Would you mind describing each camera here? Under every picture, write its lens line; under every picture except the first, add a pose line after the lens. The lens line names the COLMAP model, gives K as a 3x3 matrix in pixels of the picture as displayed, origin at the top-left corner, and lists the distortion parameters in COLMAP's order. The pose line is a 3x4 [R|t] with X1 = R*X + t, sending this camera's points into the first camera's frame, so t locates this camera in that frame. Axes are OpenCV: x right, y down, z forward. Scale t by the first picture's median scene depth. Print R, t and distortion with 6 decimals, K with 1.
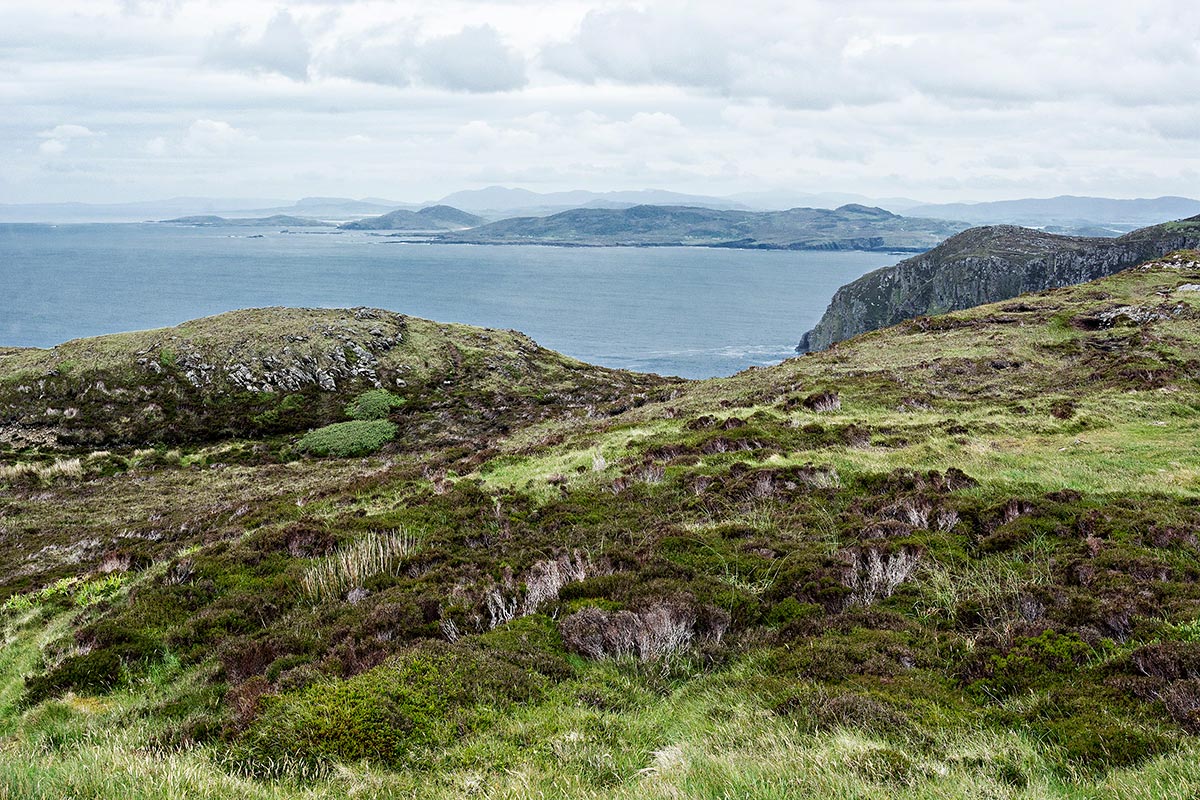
lens RADIAL K [[1592.7, 0, 600.0], [0, 1592.7, 399.9], [0, 0, 1]] dist [-0.169917, 0.000000]
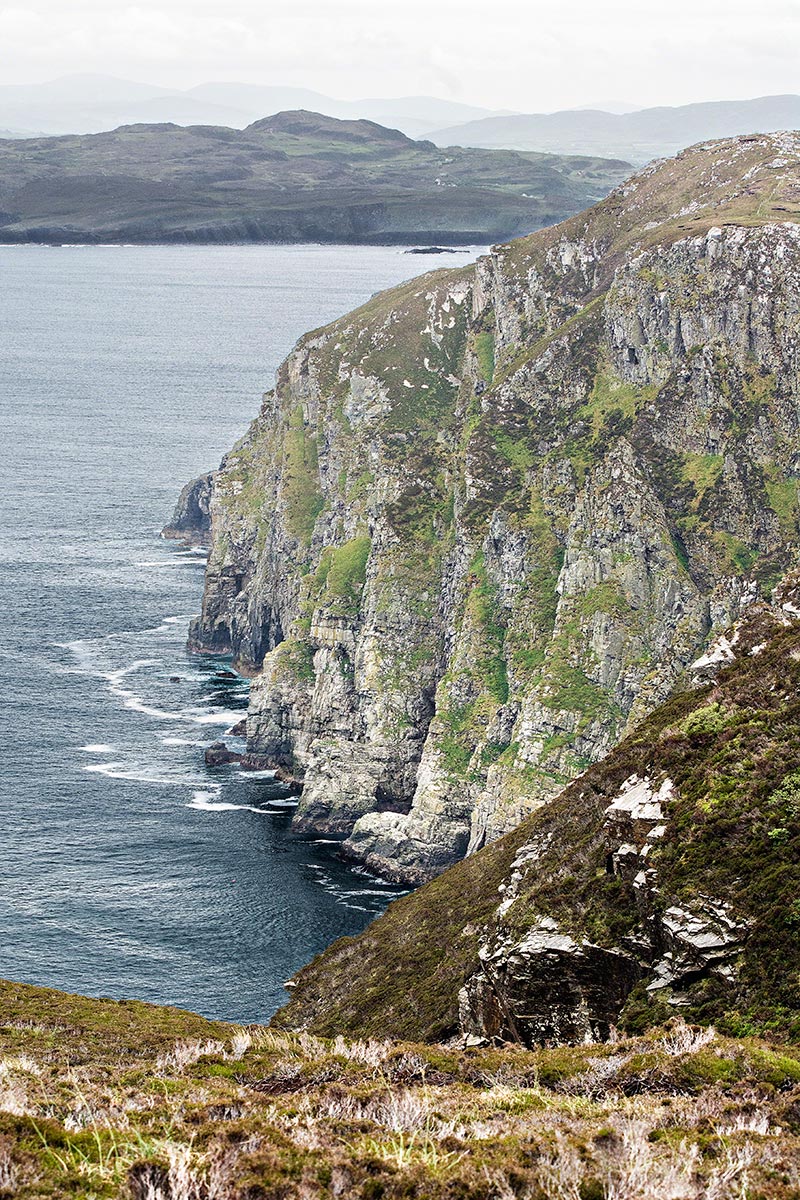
lens RADIAL K [[3844.7, 0, 400.1], [0, 3844.7, 599.8], [0, 0, 1]] dist [-0.019917, 0.000000]
pose [[0.978811, -0.028460, 0.202779, 0.010909], [0.031837, 0.999403, -0.013410, -0.006126], [-0.202276, 0.019581, 0.979133, 0.233017]]
